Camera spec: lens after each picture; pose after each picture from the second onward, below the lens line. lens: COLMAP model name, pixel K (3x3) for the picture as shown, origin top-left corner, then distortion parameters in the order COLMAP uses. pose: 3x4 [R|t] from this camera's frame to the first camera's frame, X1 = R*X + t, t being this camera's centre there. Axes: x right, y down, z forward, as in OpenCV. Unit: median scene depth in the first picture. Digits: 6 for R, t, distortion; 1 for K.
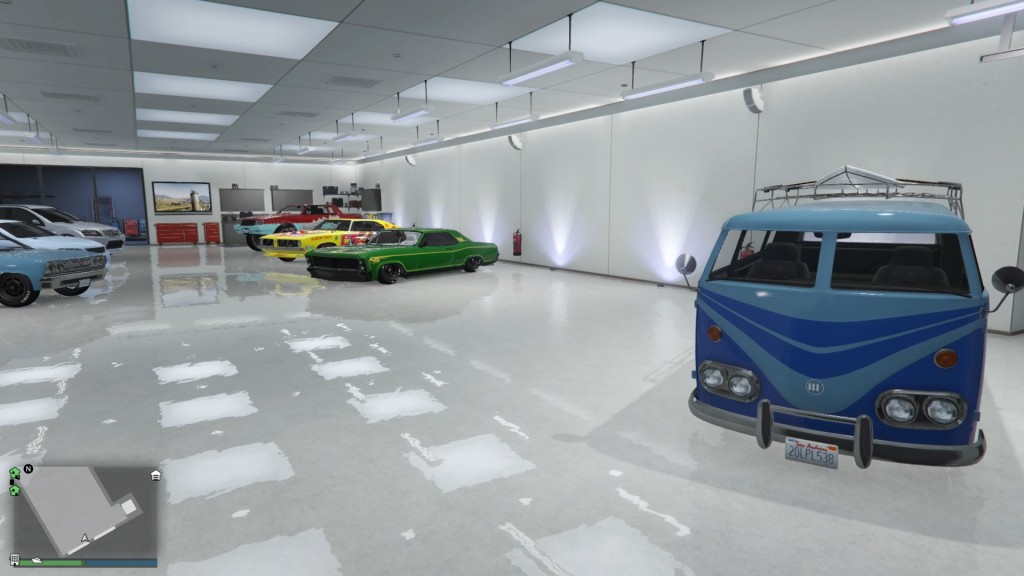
lens RADIAL K [[601.0, 0, 519.2], [0, 601.0, 293.0], [0, 0, 1]] dist [-0.006265, 0.007101]
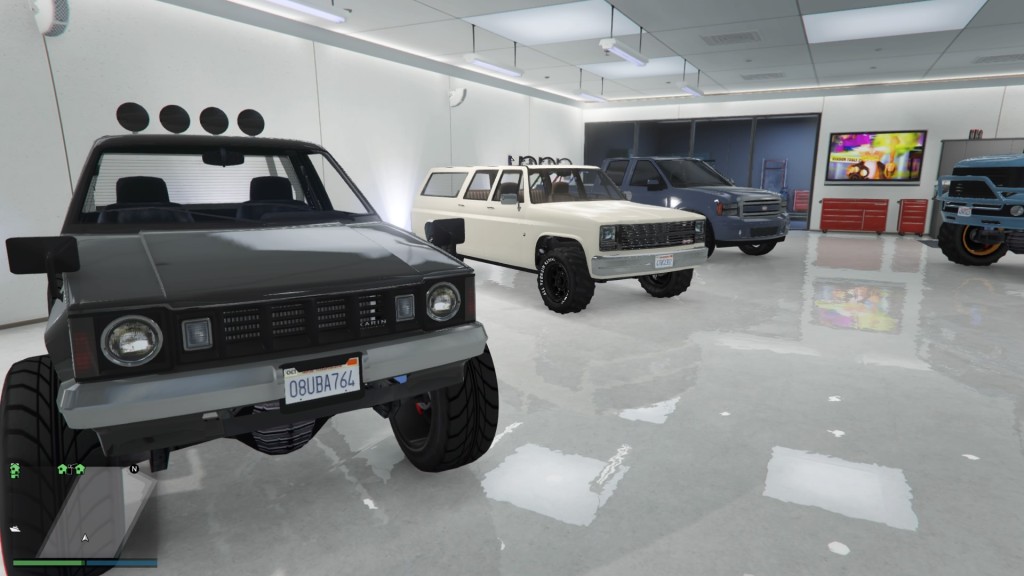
lens RADIAL K [[601.0, 0, 507.7], [0, 601.0, 305.7], [0, 0, 1]] dist [-0.006265, 0.007101]
pose [[0.491554, 0.180479, -0.851940, -0.196836], [-0.118855, 0.983039, 0.139674, -0.051662], [0.862698, 0.032600, 0.504667, 0.377282]]
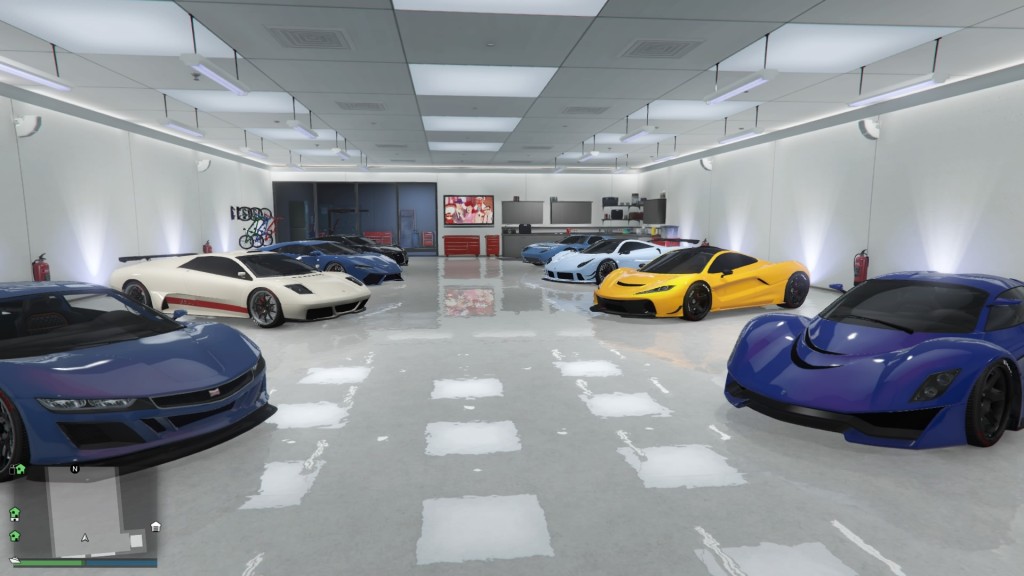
lens RADIAL K [[601.0, 0, 508.1], [0, 601.0, 273.6], [0, 0, 1]] dist [-0.006265, 0.007101]
pose [[0.896759, 0.038118, -0.440875, -0.049891], [-0.061326, 0.997375, -0.038506, -0.017695], [0.438250, 0.061567, 0.896742, 0.125959]]
